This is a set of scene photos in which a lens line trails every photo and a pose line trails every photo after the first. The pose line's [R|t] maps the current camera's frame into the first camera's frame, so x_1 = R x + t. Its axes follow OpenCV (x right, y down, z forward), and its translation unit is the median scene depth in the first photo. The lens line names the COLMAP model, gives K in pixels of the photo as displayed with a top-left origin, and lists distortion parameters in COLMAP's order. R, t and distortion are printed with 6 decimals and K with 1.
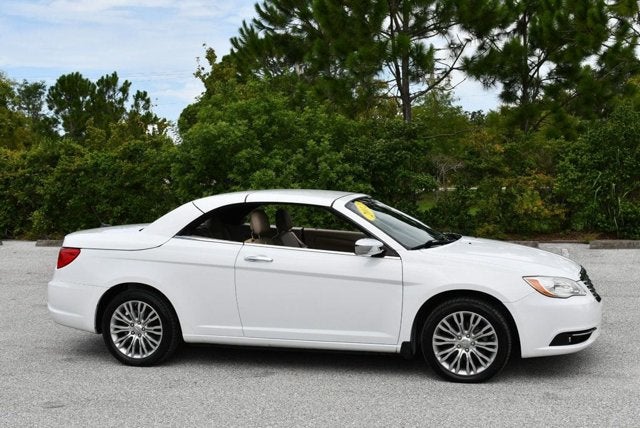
lens RADIAL K [[918.8, 0, 338.7], [0, 918.8, 255.1], [0, 0, 1]] dist [-0.002167, 0.000000]
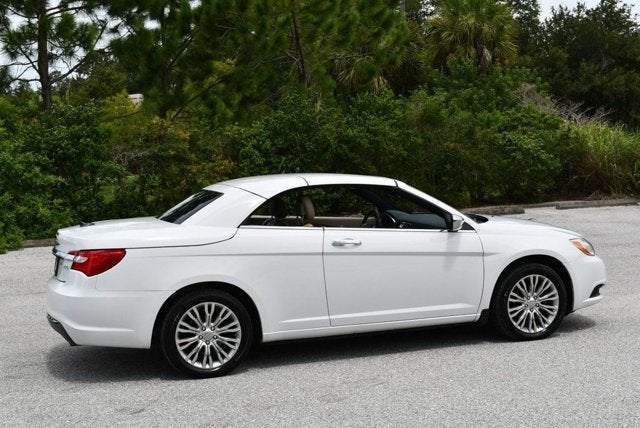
lens RADIAL K [[960.2, 0, 311.8], [0, 960.2, 256.0], [0, 0, 1]] dist [0.013783, 0.000000]
pose [[0.823199, -0.080356, 0.562038, -0.607803], [0.078019, 0.996553, 0.028208, -0.012148], [-0.562367, 0.020629, 0.826630, 0.166390]]
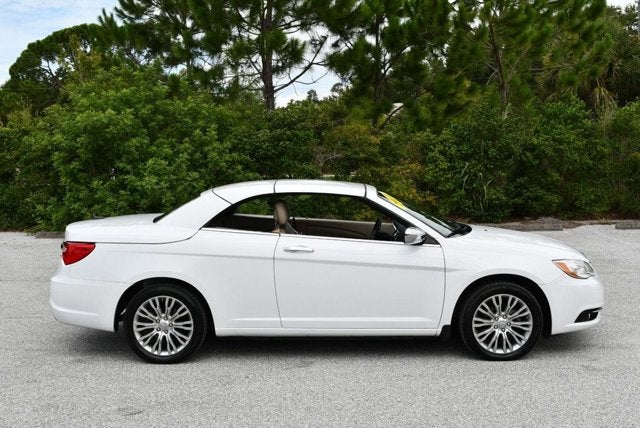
lens RADIAL K [[879.9, 0, 318.6], [0, 879.9, 221.9], [0, 0, 1]] dist [-0.003714, 0.000000]
pose [[0.962503, -0.015582, 0.270824, -0.318792], [0.020748, 0.999653, -0.016220, -0.010177], [-0.270477, 0.021231, 0.962492, 0.059294]]
